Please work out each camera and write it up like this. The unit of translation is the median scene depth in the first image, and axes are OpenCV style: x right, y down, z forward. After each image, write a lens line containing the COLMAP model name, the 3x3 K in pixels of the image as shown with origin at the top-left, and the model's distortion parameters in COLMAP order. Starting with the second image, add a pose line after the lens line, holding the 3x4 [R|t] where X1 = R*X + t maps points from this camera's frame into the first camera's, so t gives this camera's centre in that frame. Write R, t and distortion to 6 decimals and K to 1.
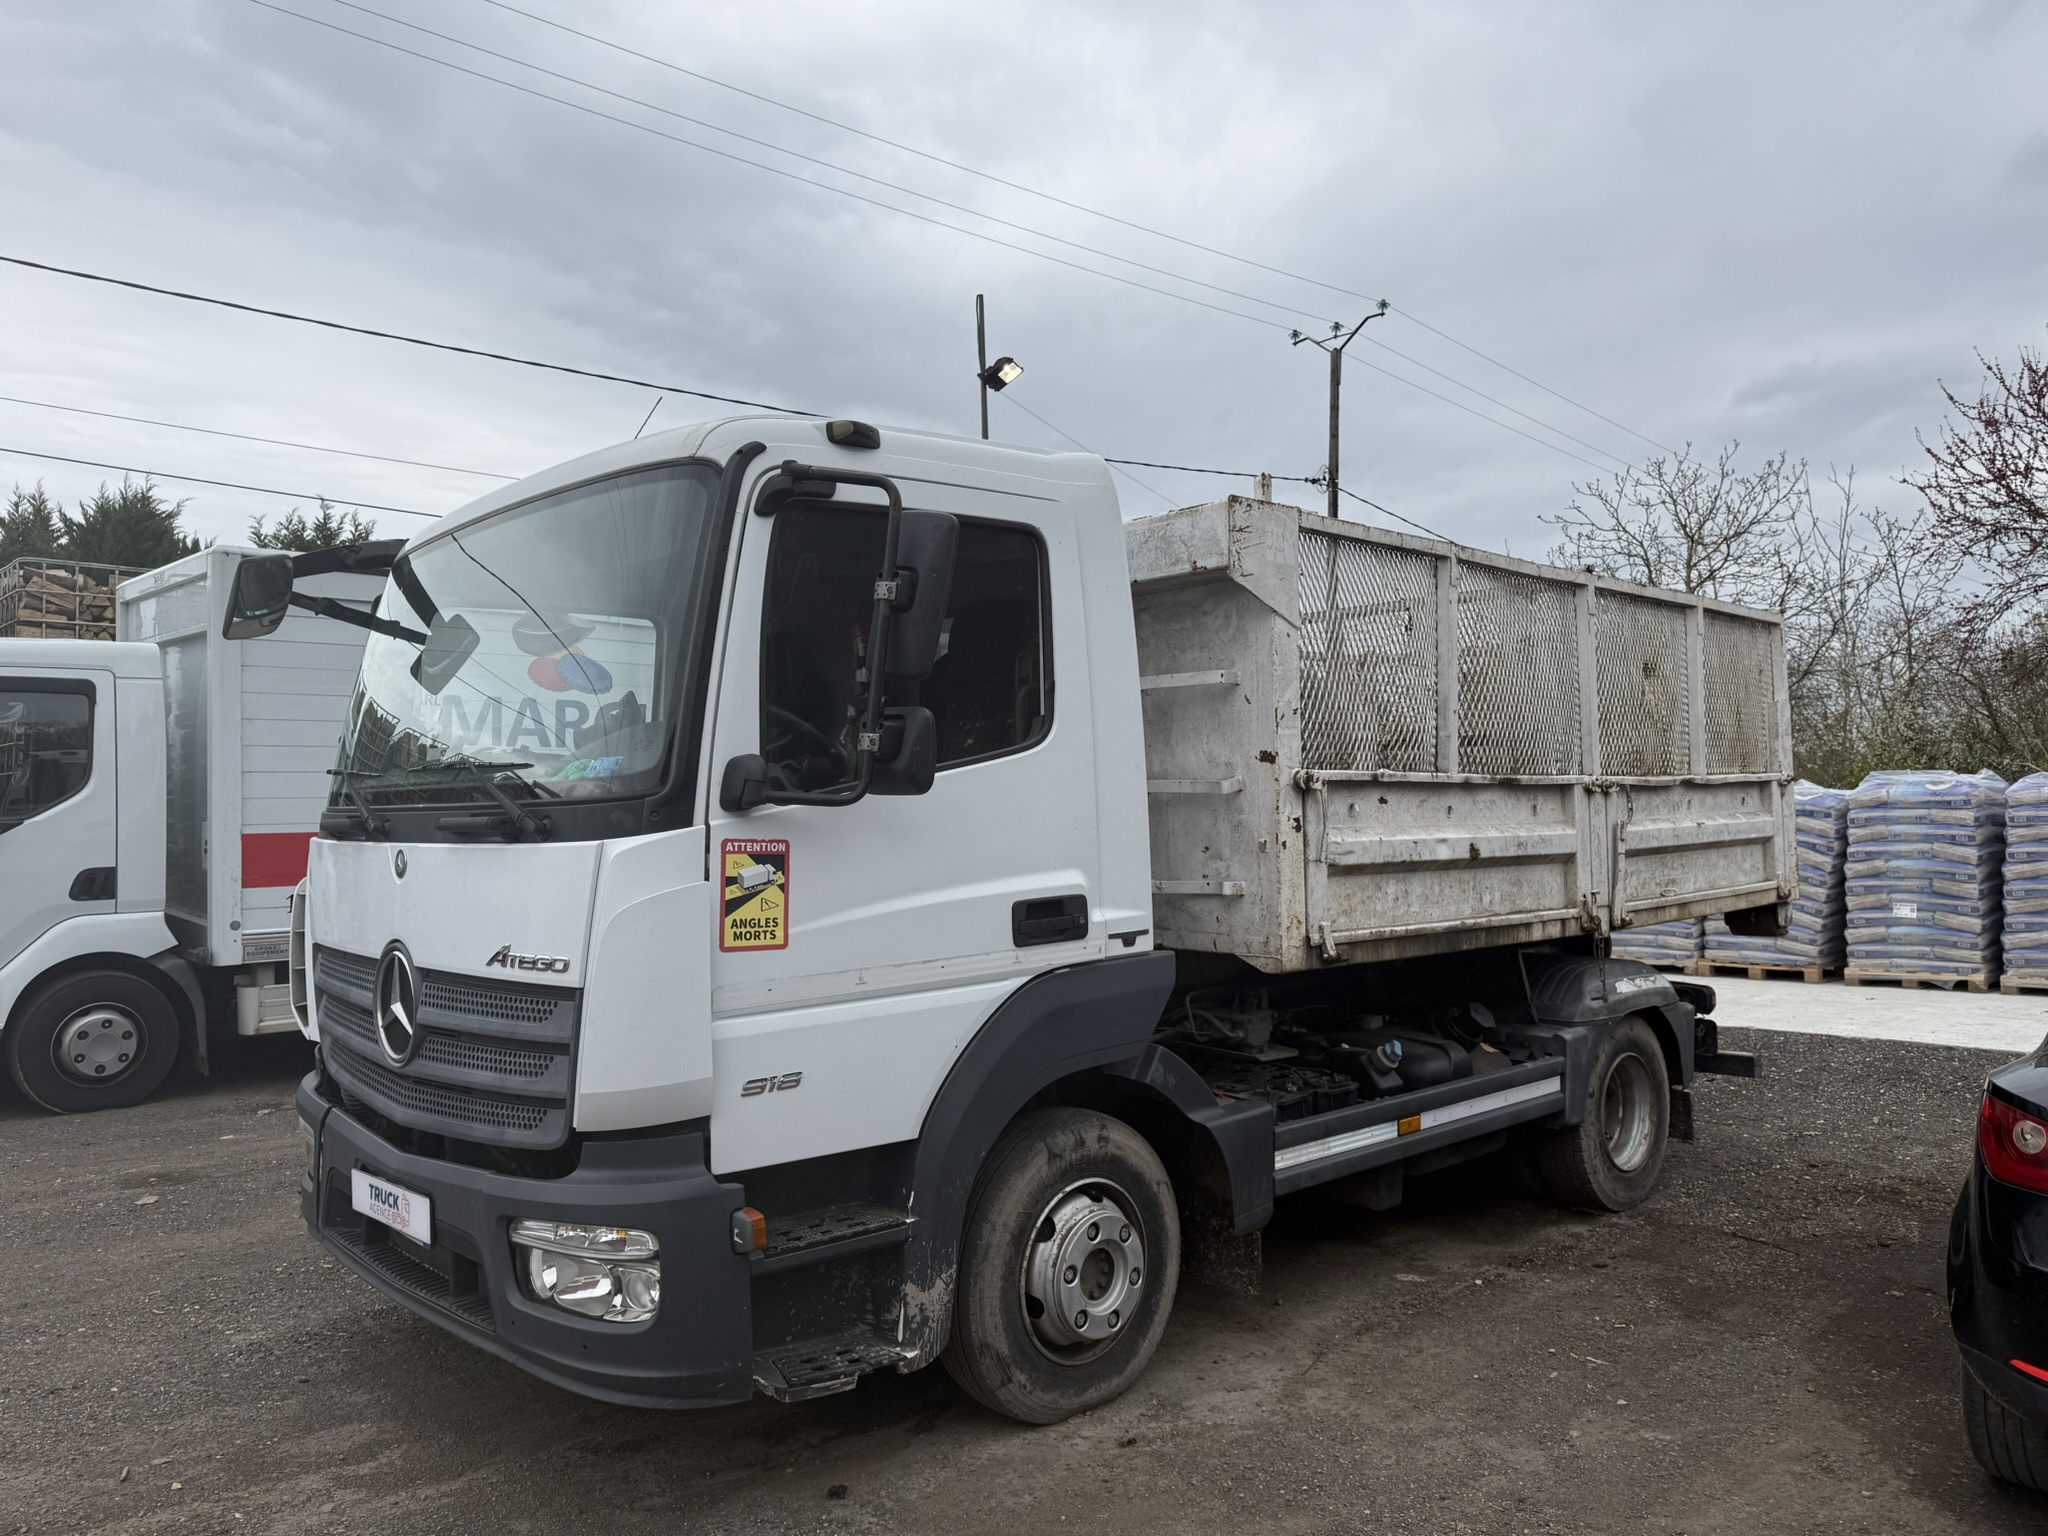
lens RADIAL K [[1441.0, 0, 1025.9], [0, 1441.0, 772.8], [0, 0, 1]] dist [0.039026, -0.047413]
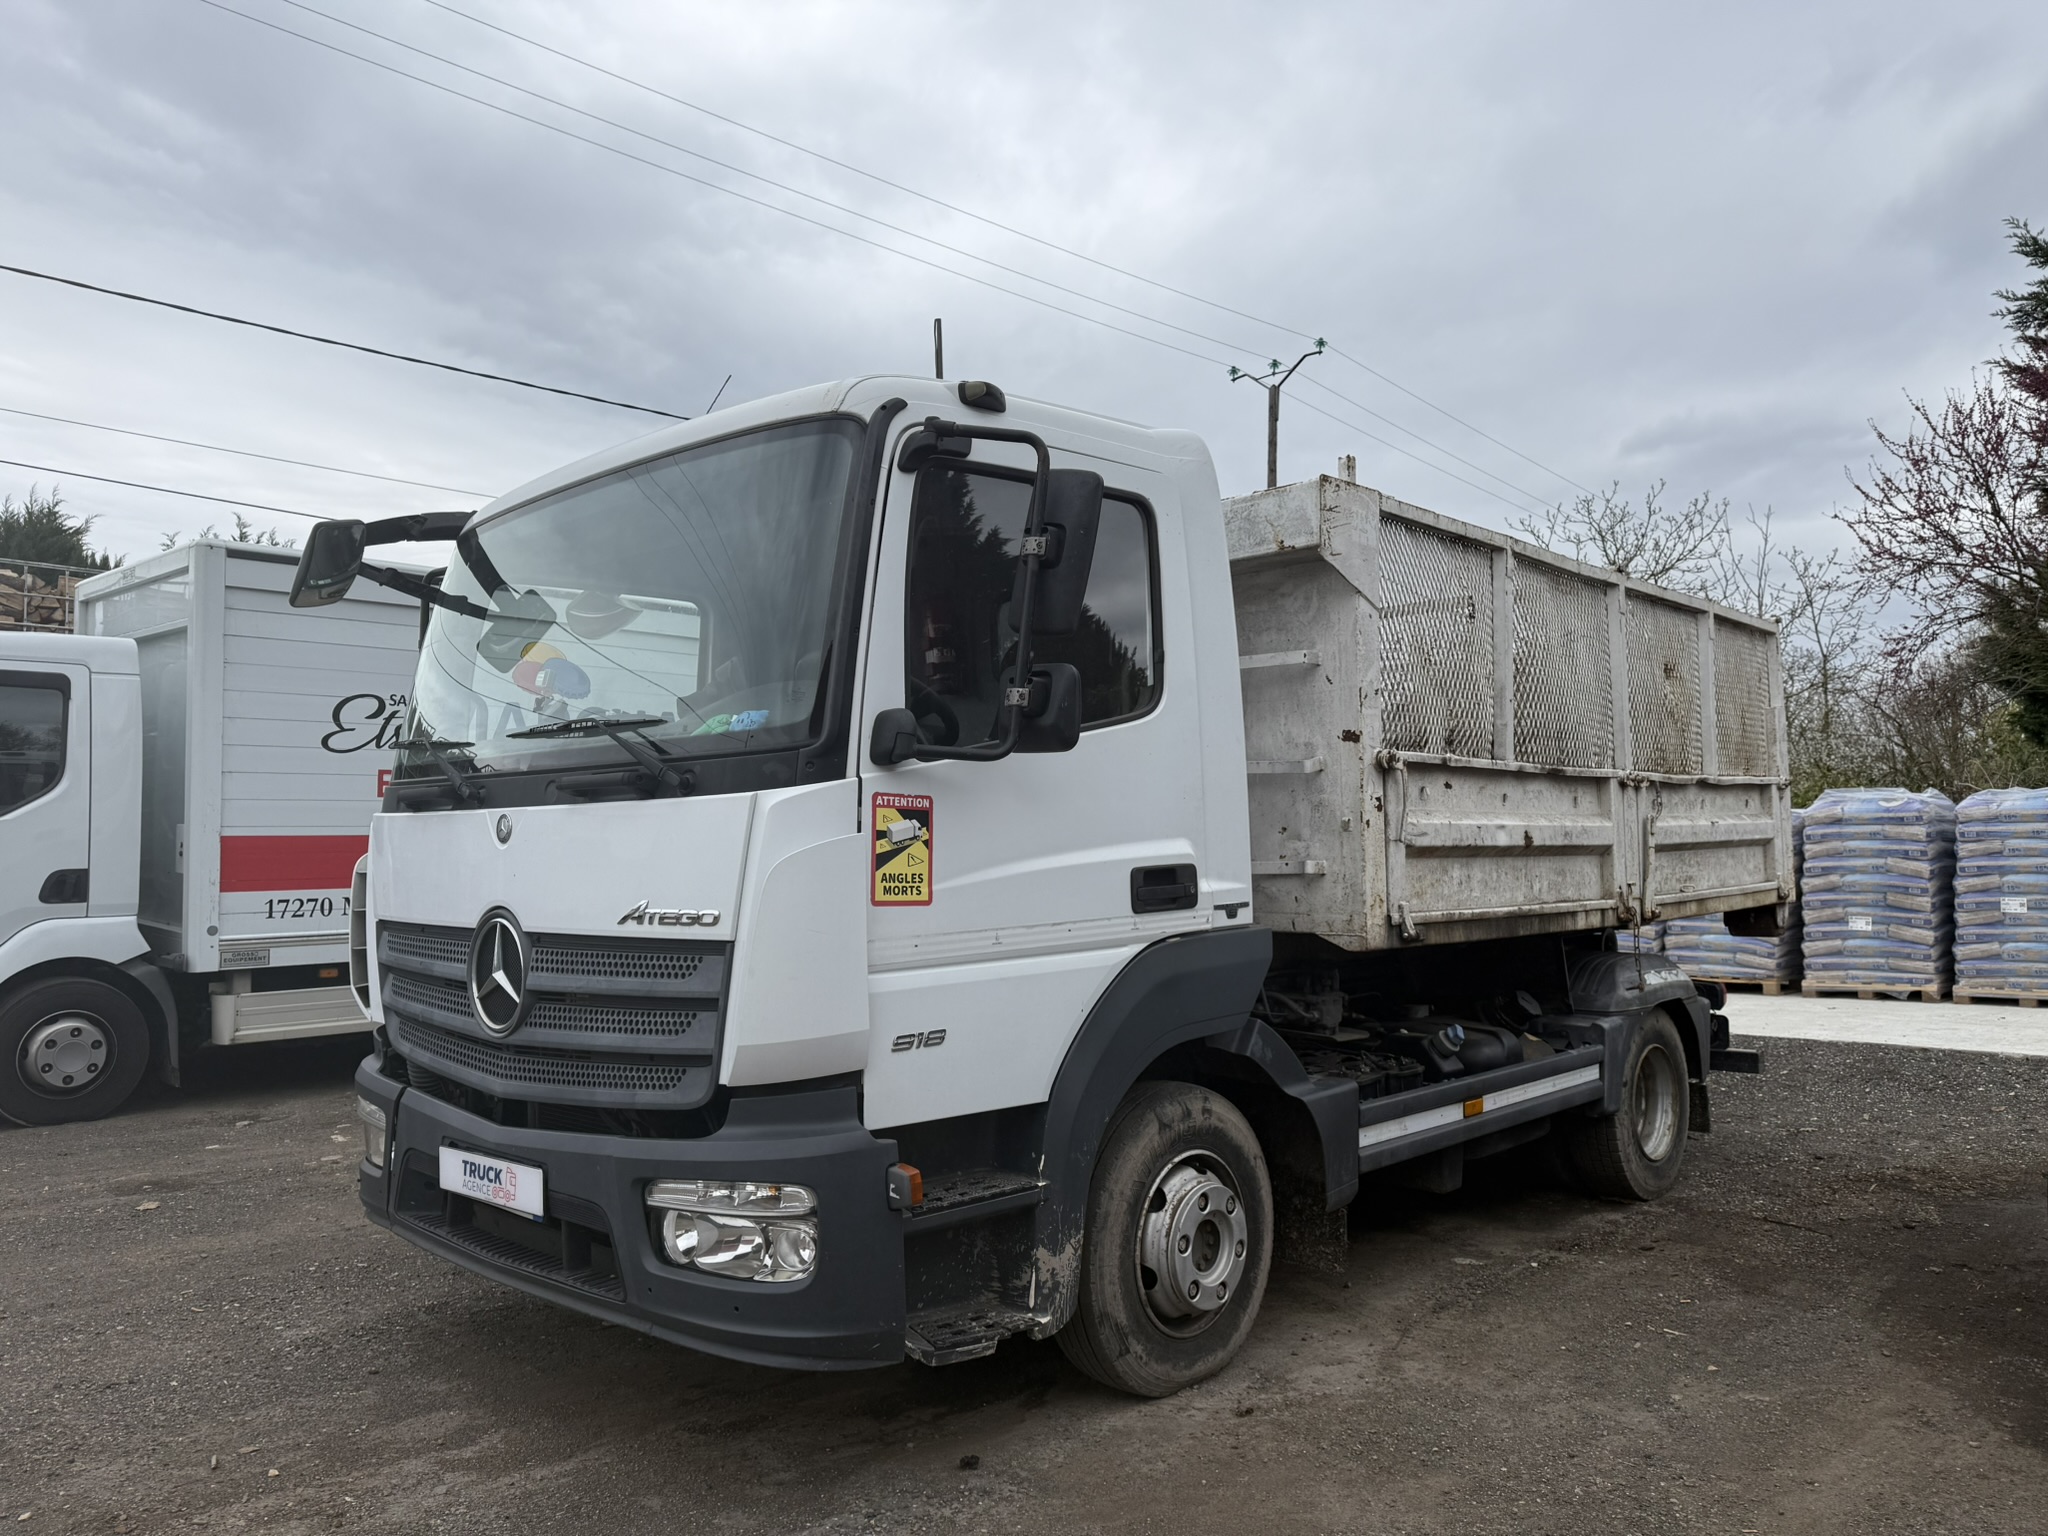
lens RADIAL K [[1441.0, 0, 1015.3], [0, 1441.0, 778.2], [0, 0, 1]] dist [0.039026, -0.047413]
pose [[0.998331, 0.006629, 0.057372, -0.118525], [-0.005295, 0.999713, -0.023367, 0.041155], [-0.057511, 0.023024, 0.998079, 0.004957]]
